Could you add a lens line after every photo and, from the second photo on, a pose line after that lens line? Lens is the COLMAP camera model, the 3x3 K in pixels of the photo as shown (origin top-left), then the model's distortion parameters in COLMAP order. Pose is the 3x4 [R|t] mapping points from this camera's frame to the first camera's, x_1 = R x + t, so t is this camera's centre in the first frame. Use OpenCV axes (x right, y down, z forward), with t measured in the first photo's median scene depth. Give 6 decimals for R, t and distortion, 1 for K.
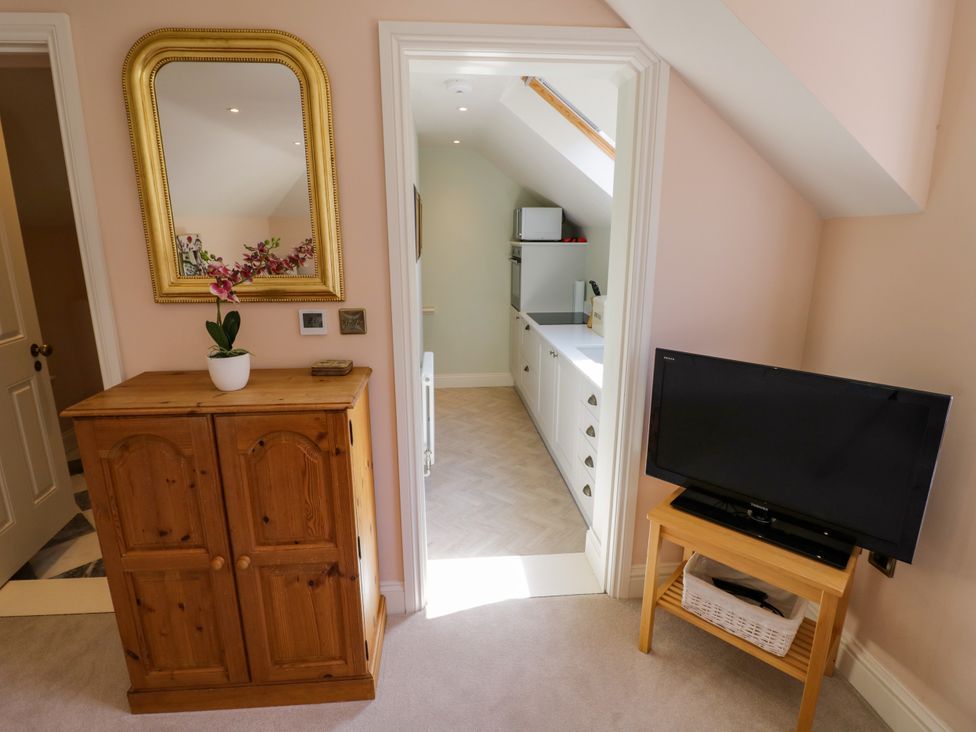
lens RADIAL K [[506.5, 0, 488.8], [0, 506.5, 356.7], [0, 0, 1]] dist [0.001021, -0.014763]
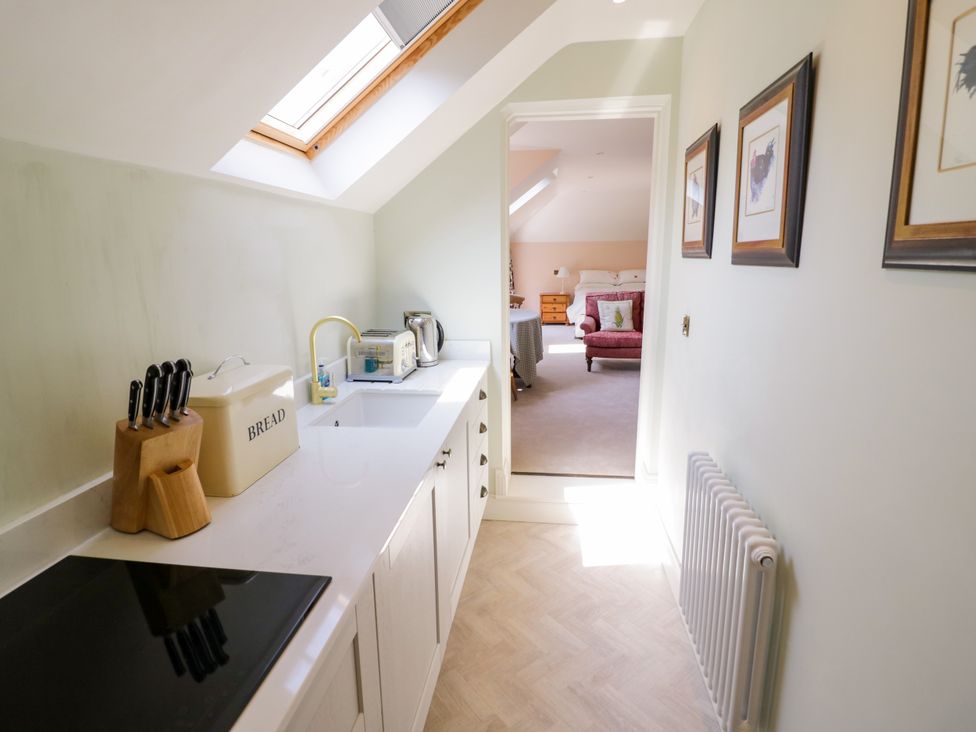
lens RADIAL K [[506.5, 0, 488.8], [0, 506.5, 356.7], [0, 0, 1]] dist [0.001021, -0.014763]
pose [[-0.974445, -0.033814, 0.222065, -0.014330], [0.063343, 0.907116, 0.416086, -0.280001], [-0.215509, 0.419519, -0.881793, 1.341846]]
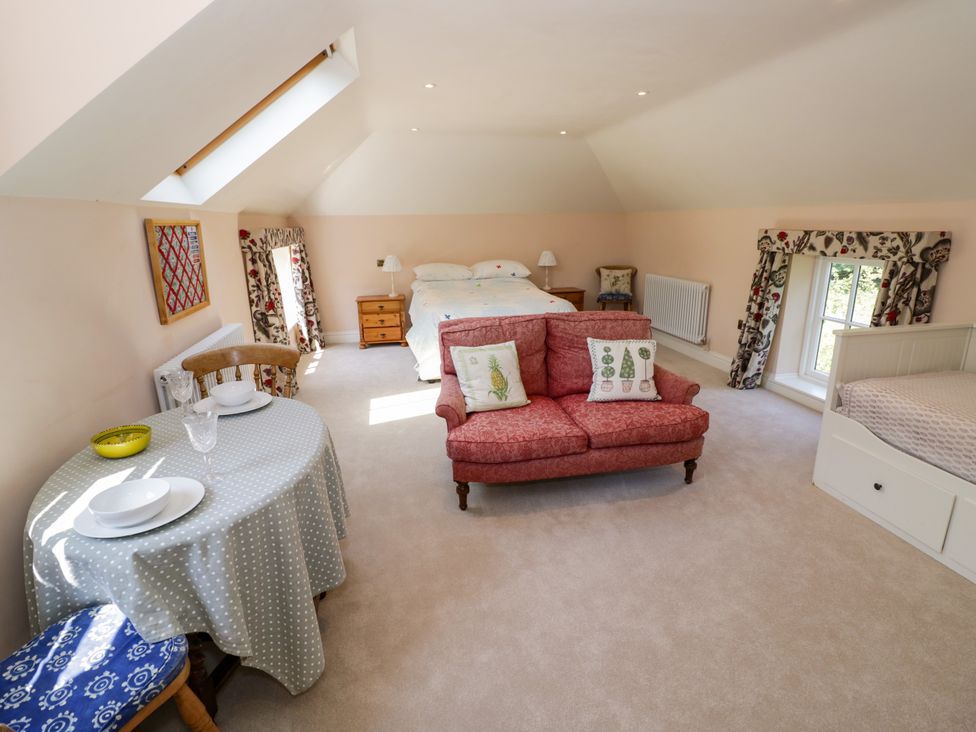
lens RADIAL K [[506.5, 0, 488.8], [0, 506.5, 356.7], [0, 0, 1]] dist [0.001021, -0.014763]
pose [[-0.995020, 0.035500, -0.093137, 0.056728], [-0.012652, 0.881883, 0.471298, -0.075607], [0.098867, 0.470129, -0.877043, 0.374206]]
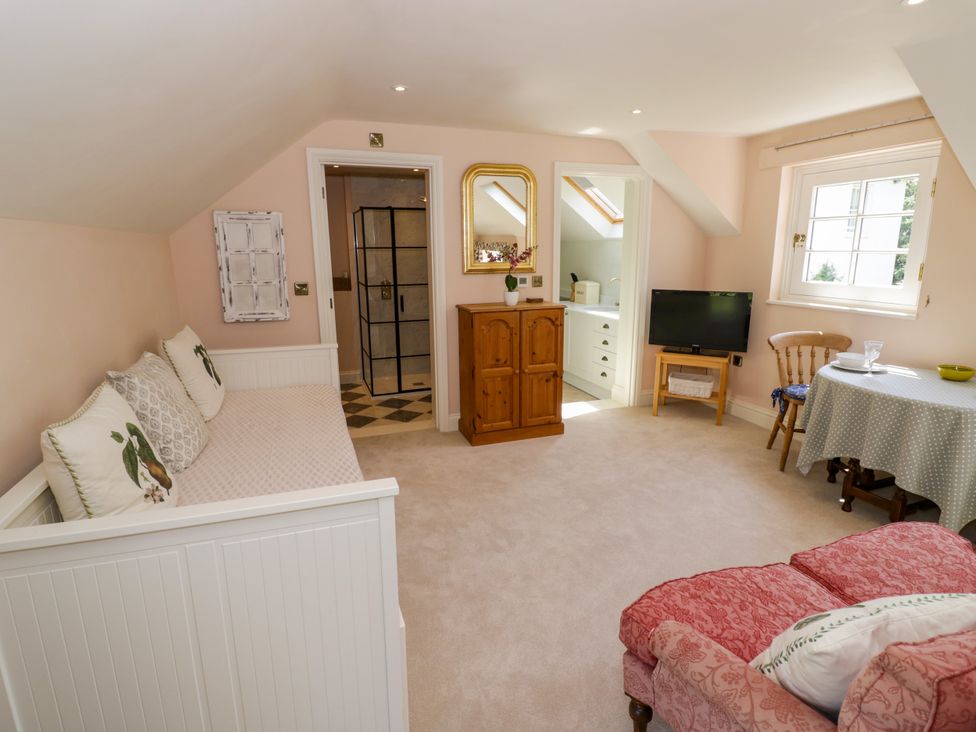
lens RADIAL K [[506.5, 0, 488.8], [0, 506.5, 356.7], [0, 0, 1]] dist [0.001021, -0.014763]
pose [[0.968920, -0.060867, 0.239769, -0.543730], [0.067568, 0.997518, -0.019821, 0.158092], [-0.237968, 0.035405, 0.970628, -0.618864]]
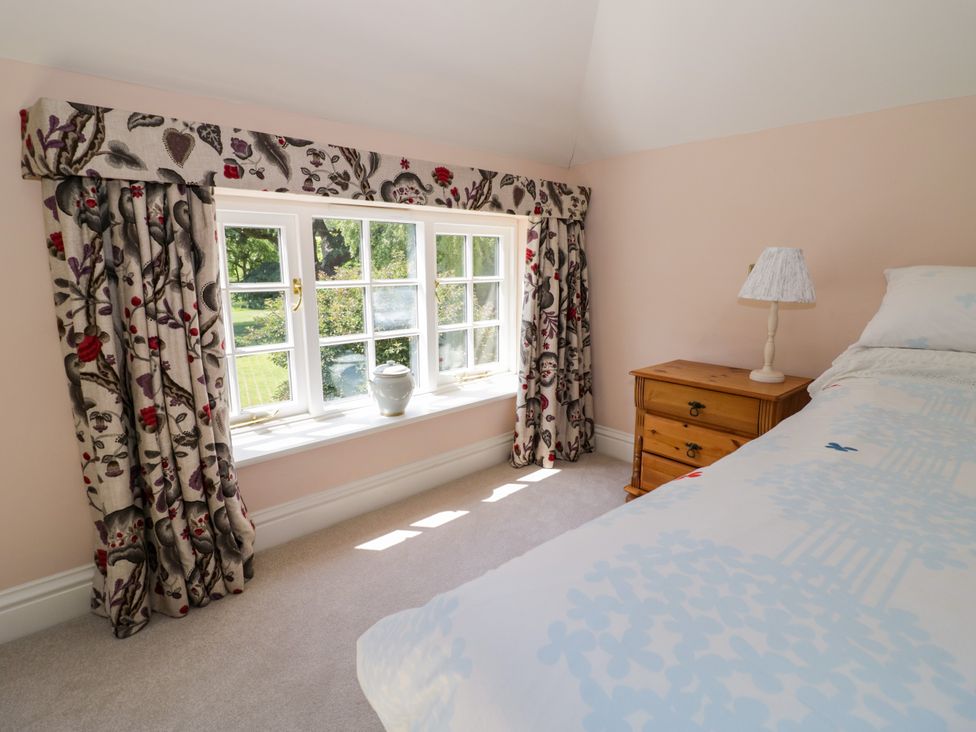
lens RADIAL K [[506.5, 0, 488.8], [0, 506.5, 356.7], [0, 0, 1]] dist [0.001021, -0.014763]
pose [[-0.602617, -0.147698, 0.784244, -0.032499], [0.185951, 0.929685, 0.317974, 0.326219], [-0.776064, 0.337448, -0.532779, -0.802378]]
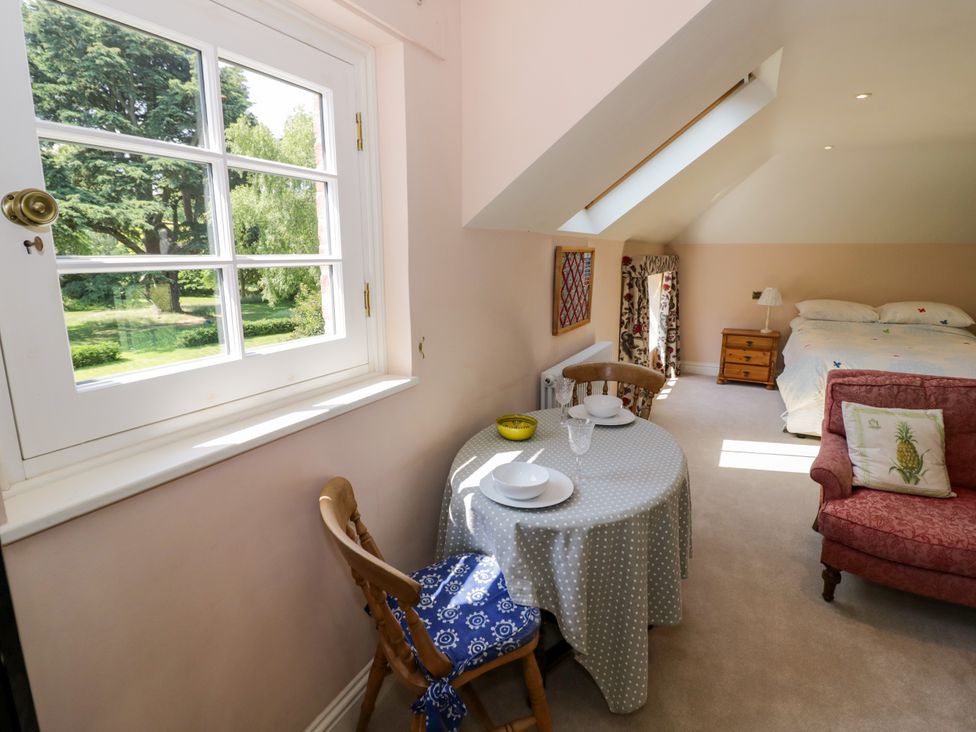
lens RADIAL K [[506.5, 0, 488.8], [0, 506.5, 356.7], [0, 0, 1]] dist [0.001021, -0.014763]
pose [[-0.835825, -0.114981, 0.536820, 0.082157], [0.123383, 0.913465, 0.387762, -0.079257], [-0.534951, 0.390336, -0.749310, 0.380401]]
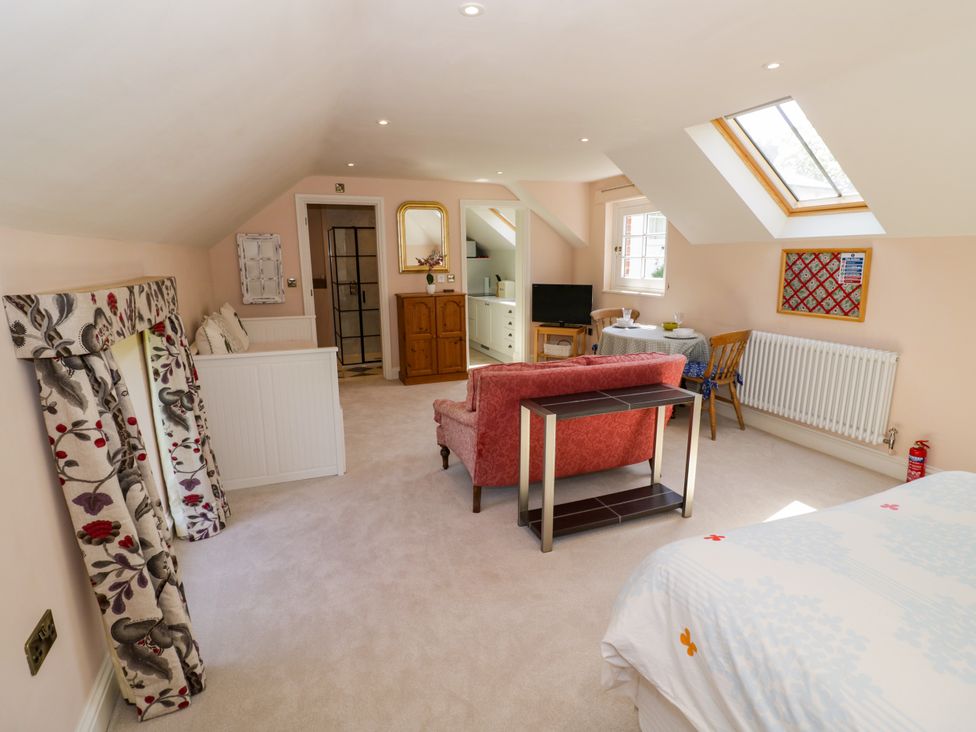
lens RADIAL K [[506.5, 0, 488.8], [0, 506.5, 356.7], [0, 0, 1]] dist [0.001021, -0.014763]
pose [[0.959411, -0.067054, 0.273926, -0.515105], [0.078359, 0.996458, -0.030527, 0.304170], [-0.270908, 0.050752, 0.961266, -1.227413]]
